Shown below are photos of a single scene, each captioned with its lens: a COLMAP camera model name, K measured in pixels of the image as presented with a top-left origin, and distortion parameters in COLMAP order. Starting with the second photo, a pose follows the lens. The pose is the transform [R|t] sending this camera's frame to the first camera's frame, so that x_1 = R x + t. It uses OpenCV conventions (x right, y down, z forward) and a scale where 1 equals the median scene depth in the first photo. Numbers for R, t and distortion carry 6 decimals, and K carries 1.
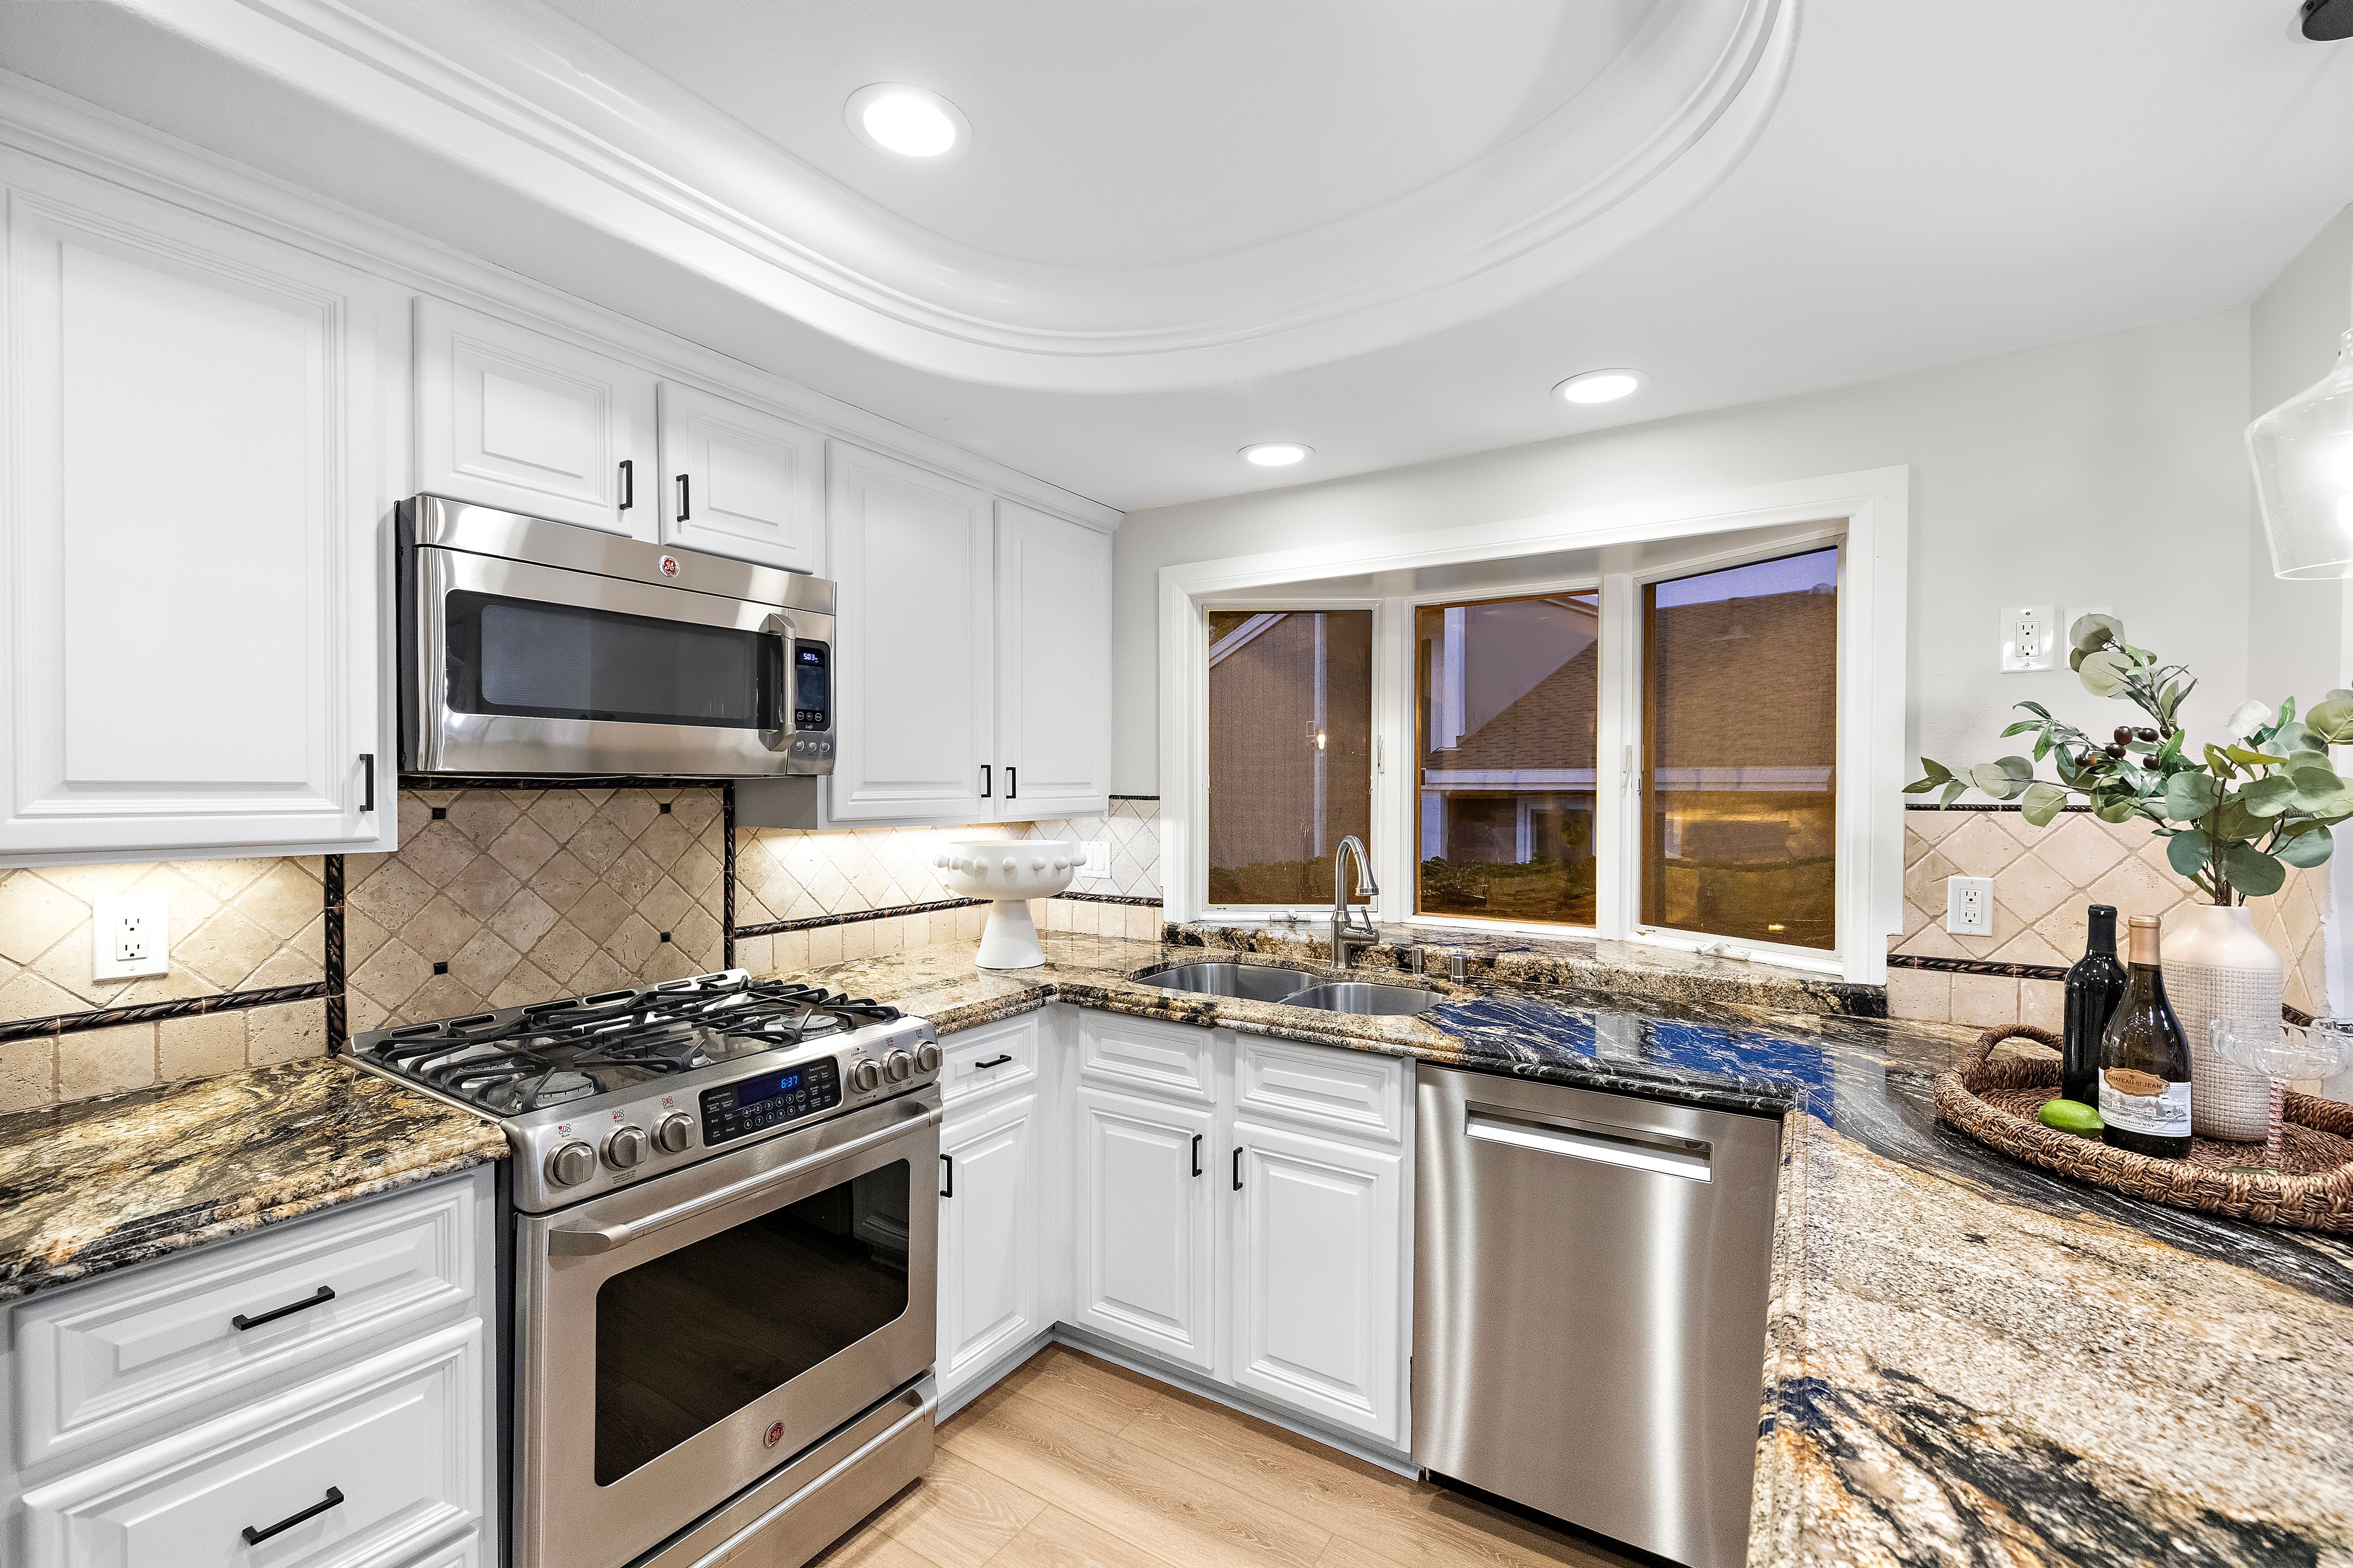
lens RADIAL K [[987.4, 0, 1176.5], [0, 987.4, 809.5], [0, 0, 1]] dist [0.001867, 0.000166]
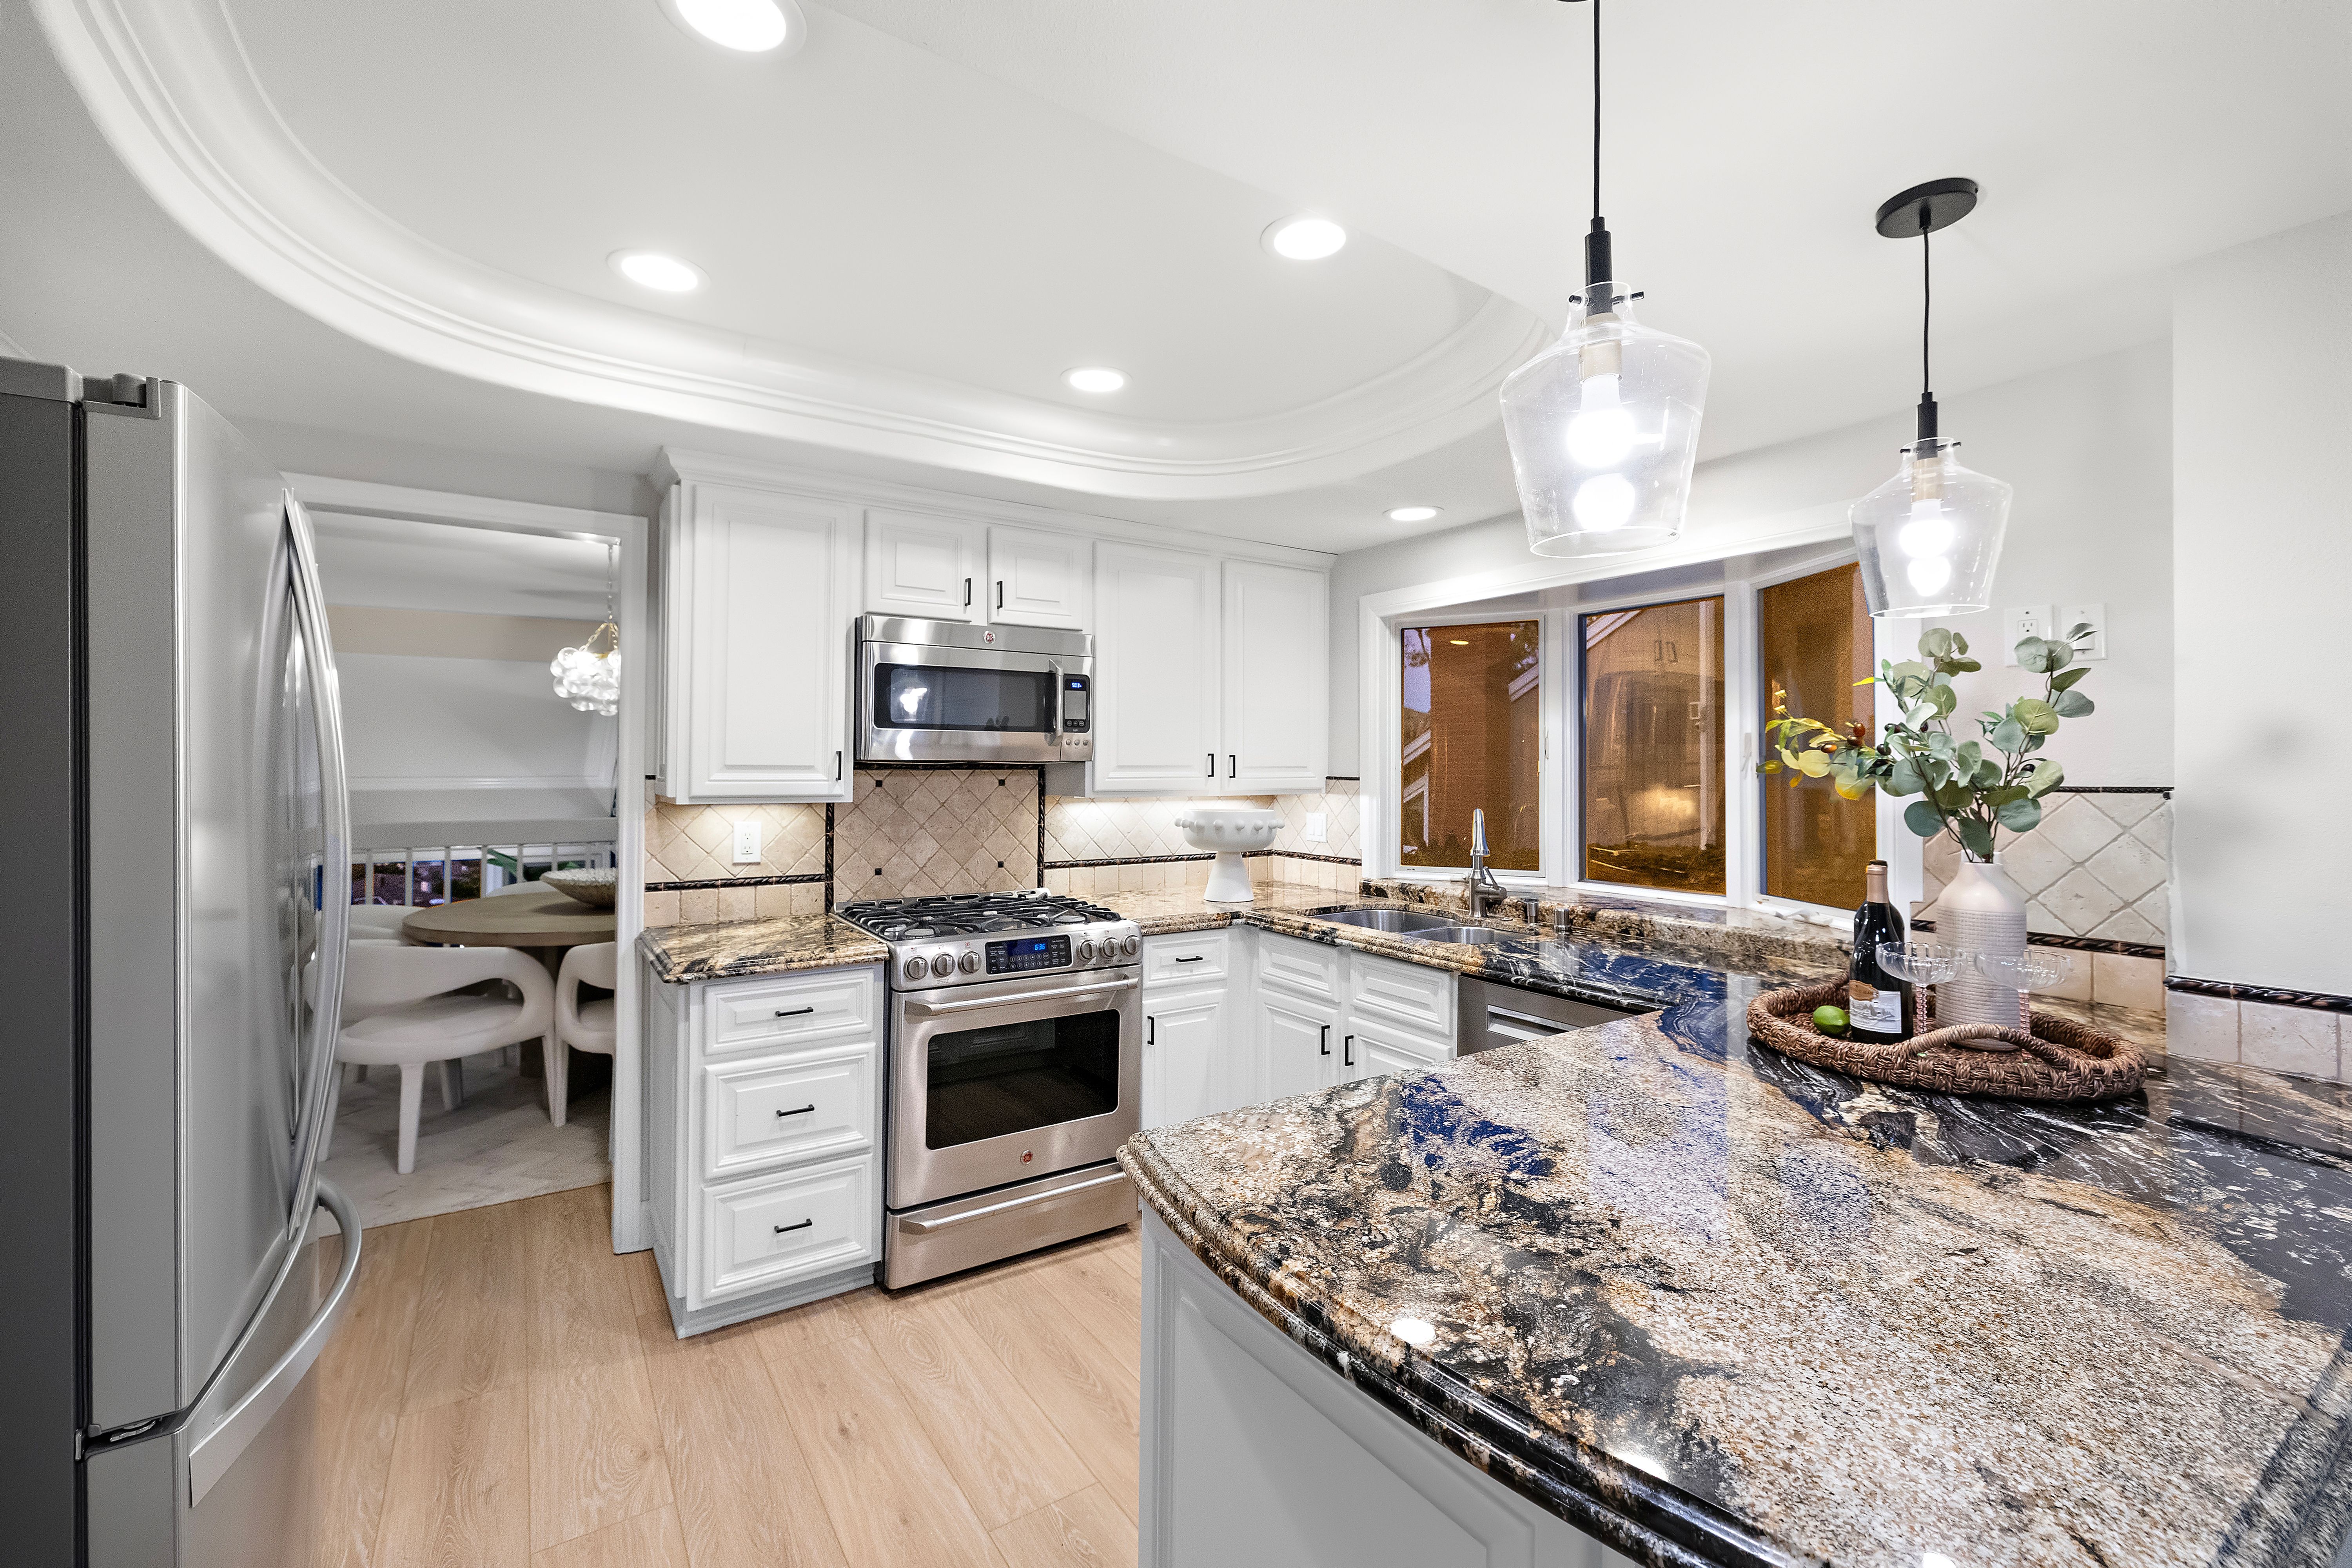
lens RADIAL K [[988.3, 0, 1178.1], [0, 988.3, 765.6], [0, 0, 1]] dist [-0.000513, 0.000113]
pose [[0.916507, 0.000069, -0.400018, 0.411538], [-0.011932, 0.999560, -0.027166, 0.012660], [0.399840, 0.029671, 0.916105, -0.369390]]
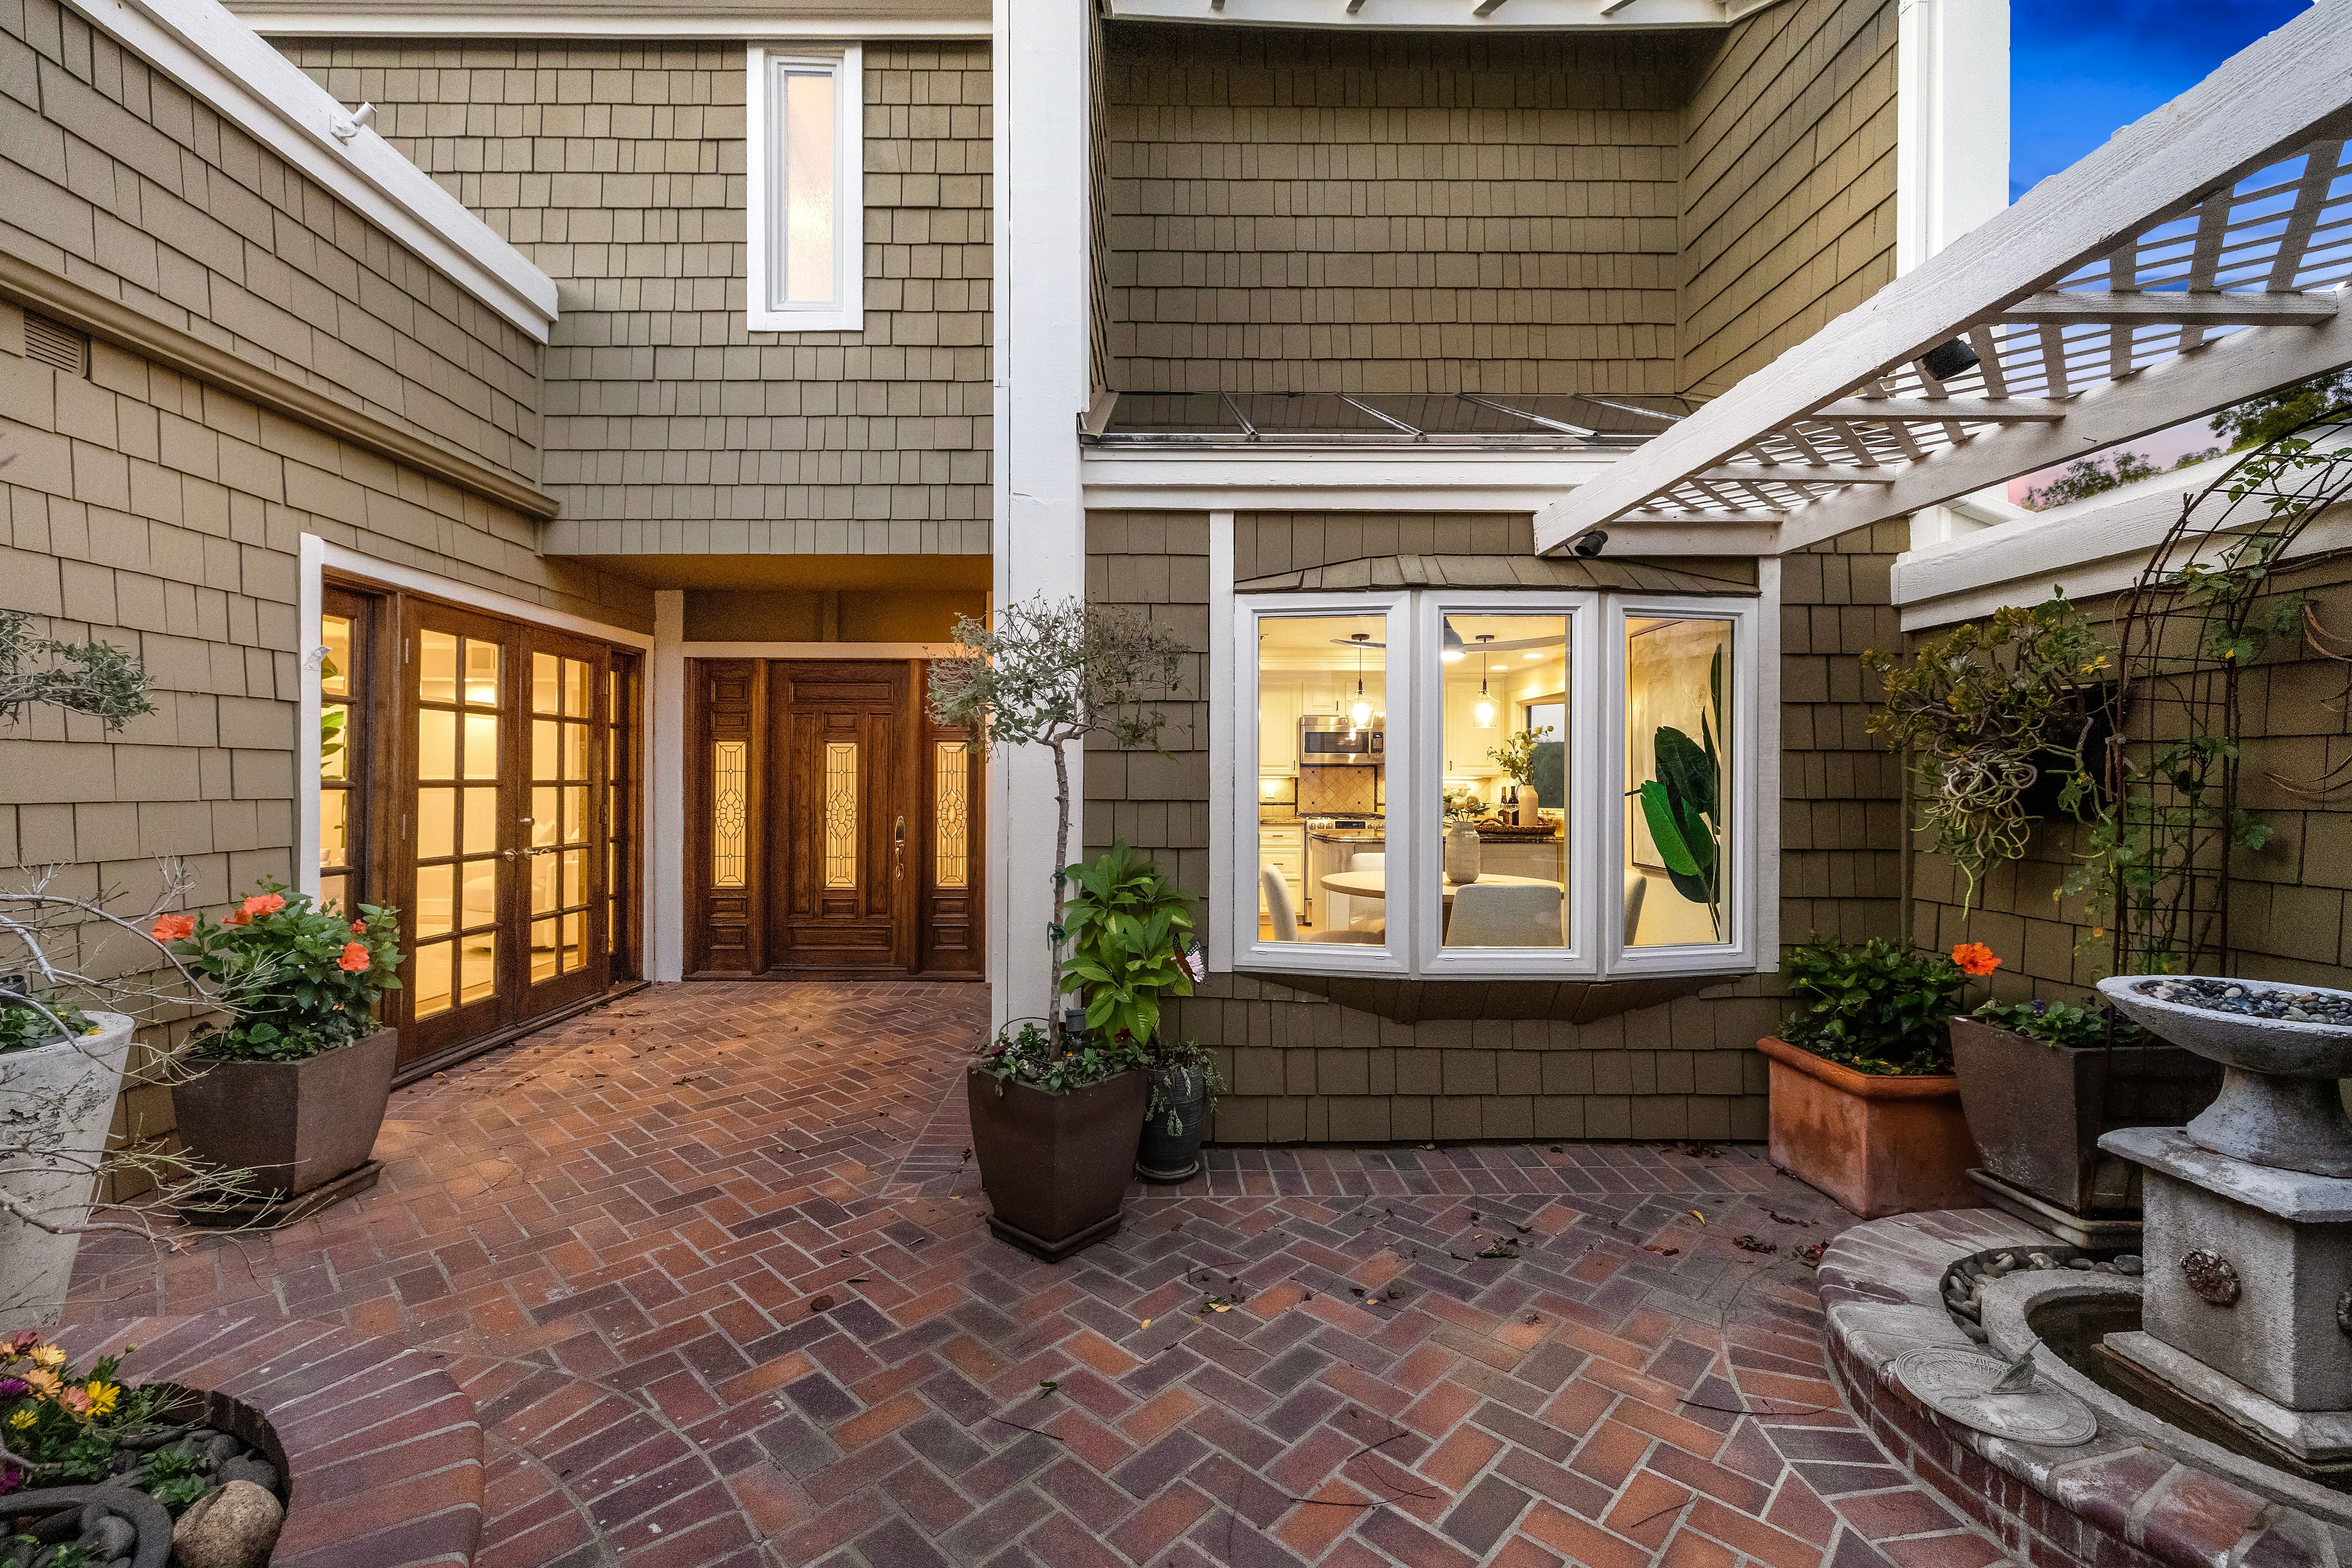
lens RADIAL K [[988.3, 0, 1178.1], [0, 988.3, 765.6], [0, 0, 1]] dist [-0.000513, 0.000113]
pose [[0.561590, -0.005918, -0.827394, 2.814590], [-0.021212, 0.999543, -0.021547, 0.087951], [0.827144, 0.029651, 0.561208, -2.224931]]
